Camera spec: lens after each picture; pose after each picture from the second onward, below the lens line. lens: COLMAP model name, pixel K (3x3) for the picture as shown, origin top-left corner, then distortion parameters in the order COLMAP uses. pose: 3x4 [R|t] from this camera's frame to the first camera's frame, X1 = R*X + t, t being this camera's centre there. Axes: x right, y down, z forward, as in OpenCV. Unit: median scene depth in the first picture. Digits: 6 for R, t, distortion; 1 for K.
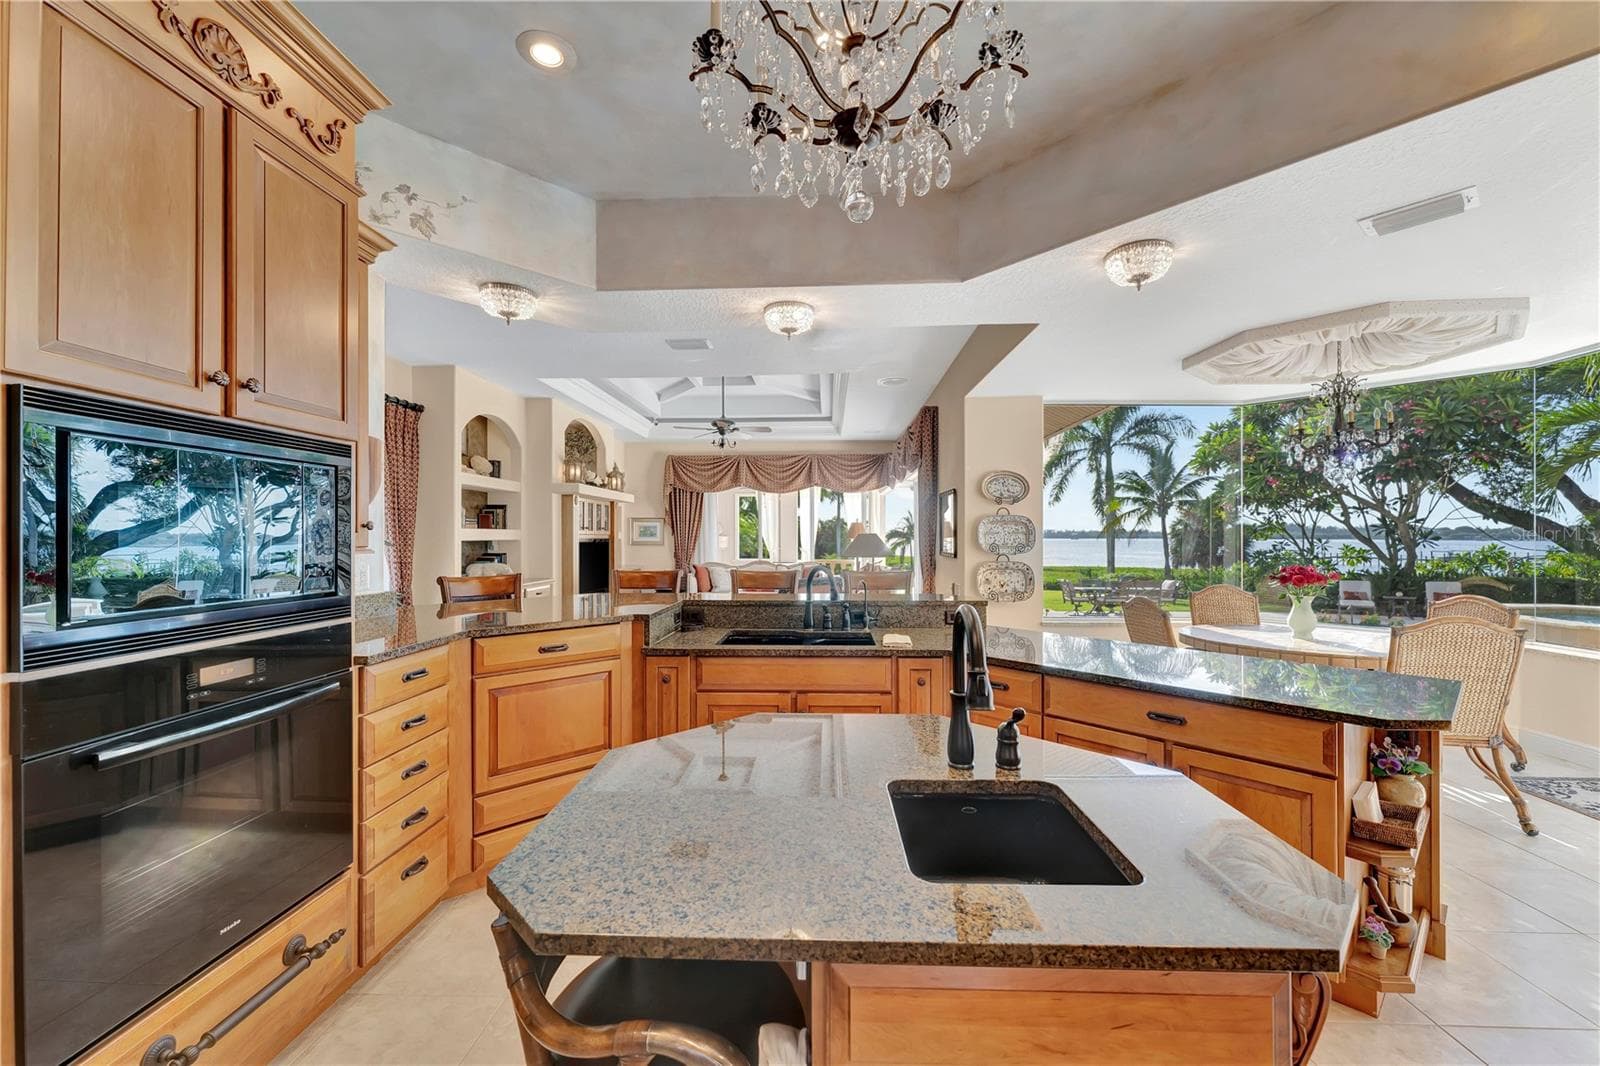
lens RADIAL K [[625.1, 0, 801.5], [0, 625.1, 535.2], [0, 0, 1]] dist [0.000587, -0.000152]
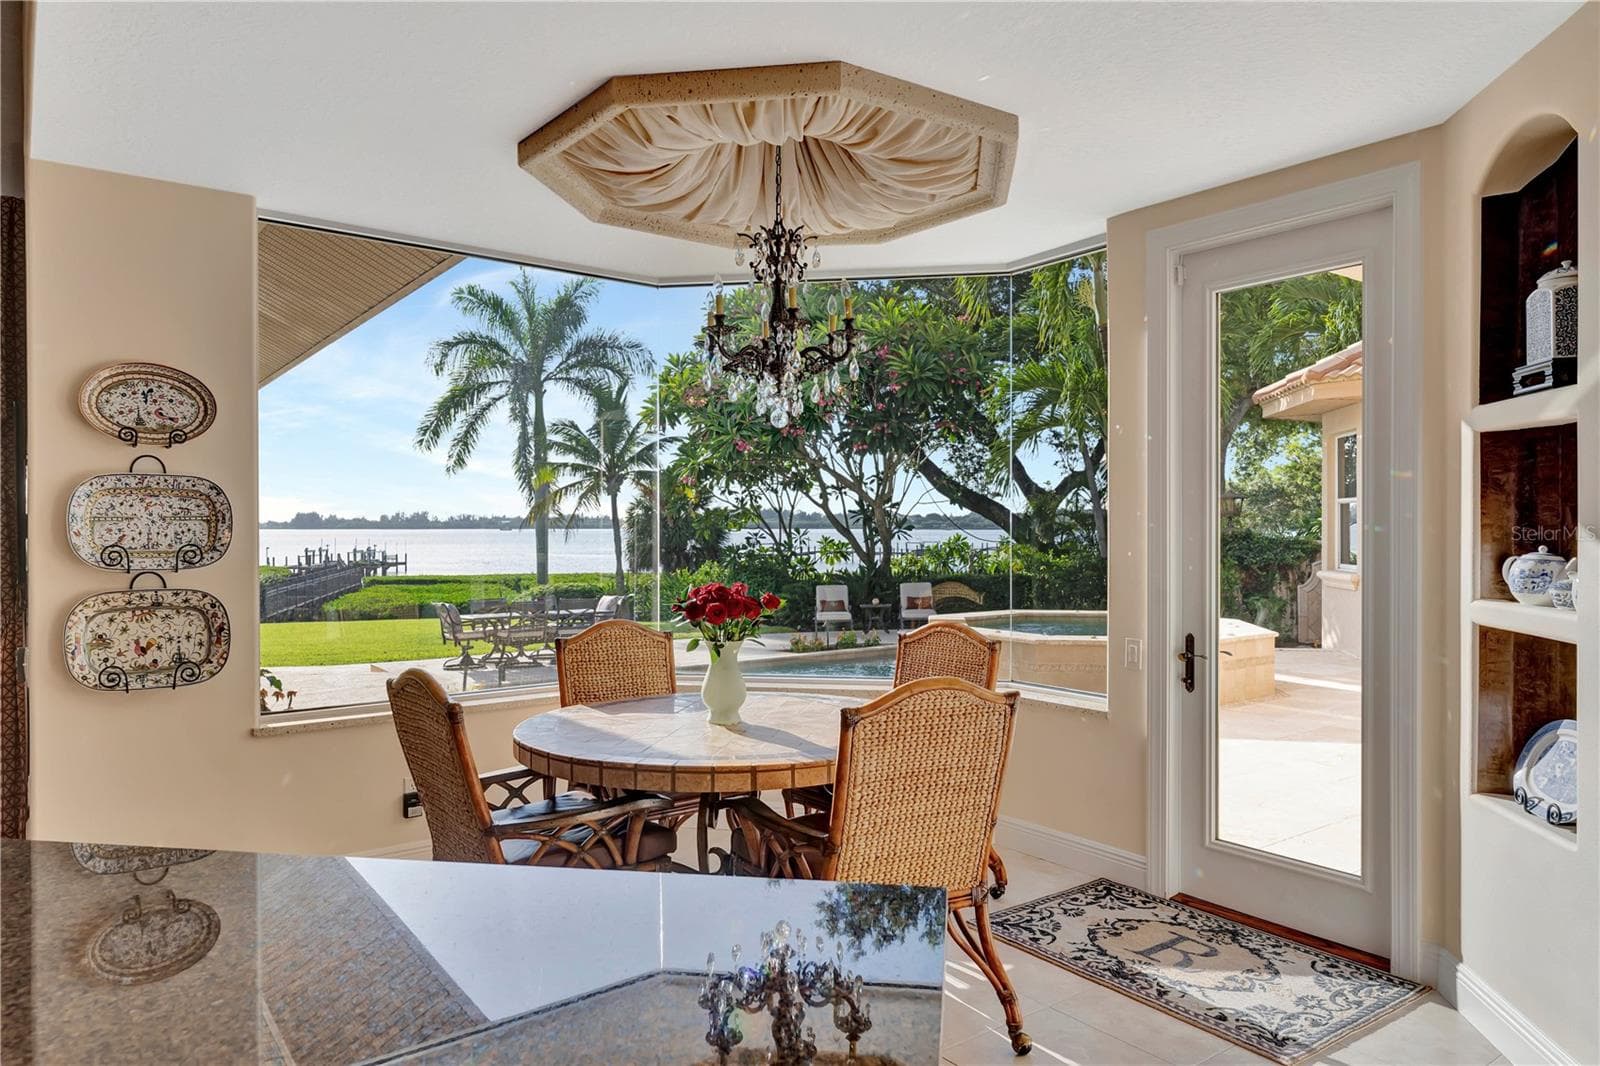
lens RADIAL K [[986.9, 0, 833.7], [0, 986.9, 533.8], [0, 0, 1]] dist [-0.021489, 0.000355]
pose [[0.755155, -0.006515, 0.655514, 0.113561], [-0.000430, 0.999945, 0.010433, -0.000127], [-0.655546, -0.008161, 0.755111, 0.110313]]
